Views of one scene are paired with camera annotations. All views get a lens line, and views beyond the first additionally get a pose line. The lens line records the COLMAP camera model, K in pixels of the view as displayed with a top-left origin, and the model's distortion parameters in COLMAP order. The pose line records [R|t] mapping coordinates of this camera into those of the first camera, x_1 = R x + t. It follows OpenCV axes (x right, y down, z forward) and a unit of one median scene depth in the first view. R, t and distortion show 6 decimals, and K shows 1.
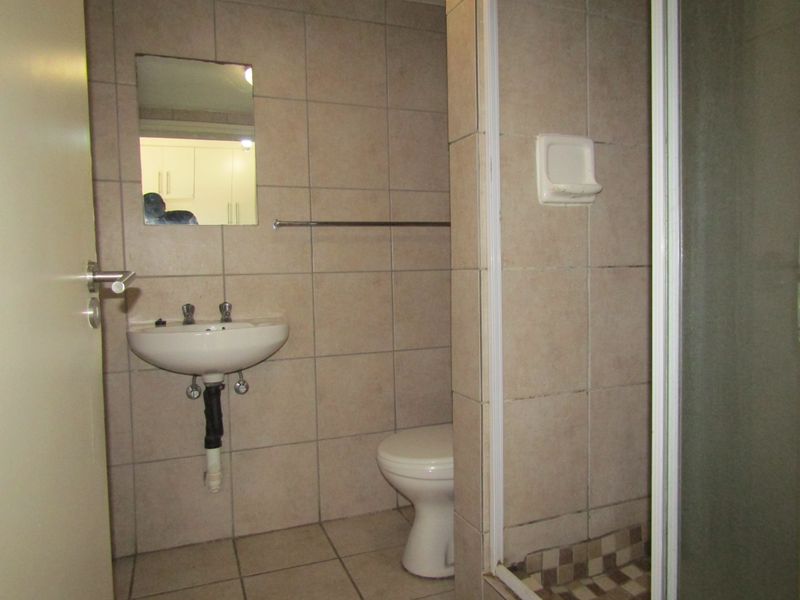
lens RADIAL K [[566.5, 0, 400.0], [0, 566.5, 300.0], [0, 0, 1]] dist [-0.012200, 0.003181]
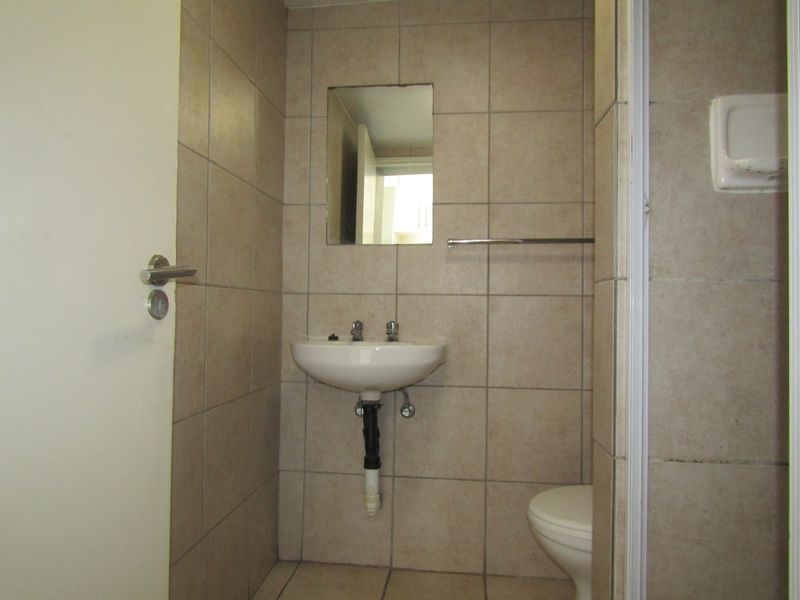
lens RADIAL K [[566.5, 0, 400.0], [0, 566.5, 300.0], [0, 0, 1]] dist [-0.012200, 0.003181]
pose [[0.881862, 0.022818, -0.470955, 0.170534], [-0.056248, 0.996787, -0.057030, 0.023322], [0.468141, 0.076783, 0.880312, 0.137334]]
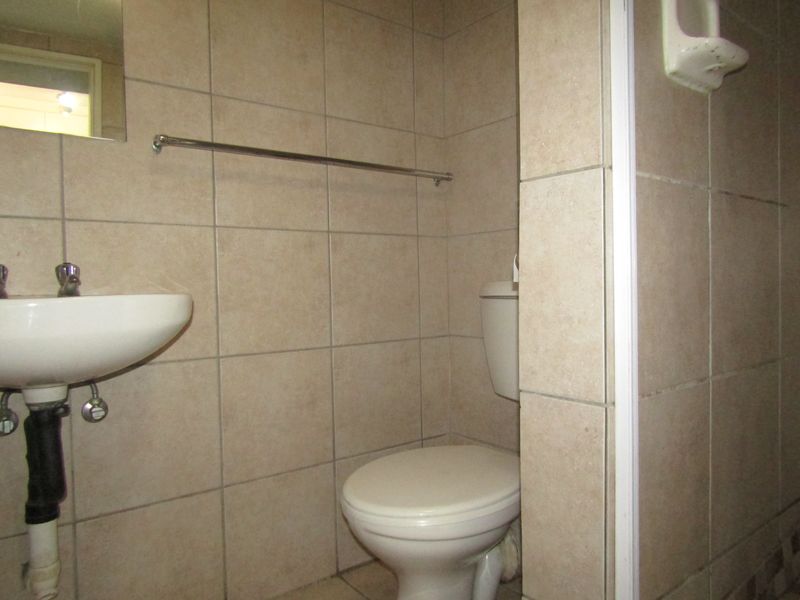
lens RADIAL K [[566.5, 0, 400.0], [0, 566.5, 300.0], [0, 0, 1]] dist [-0.012200, 0.003181]
pose [[0.960421, -0.003977, 0.278525, -0.146877], [0.012679, 0.999486, -0.029448, 0.064501], [-0.278264, 0.031814, 0.959978, 0.363229]]
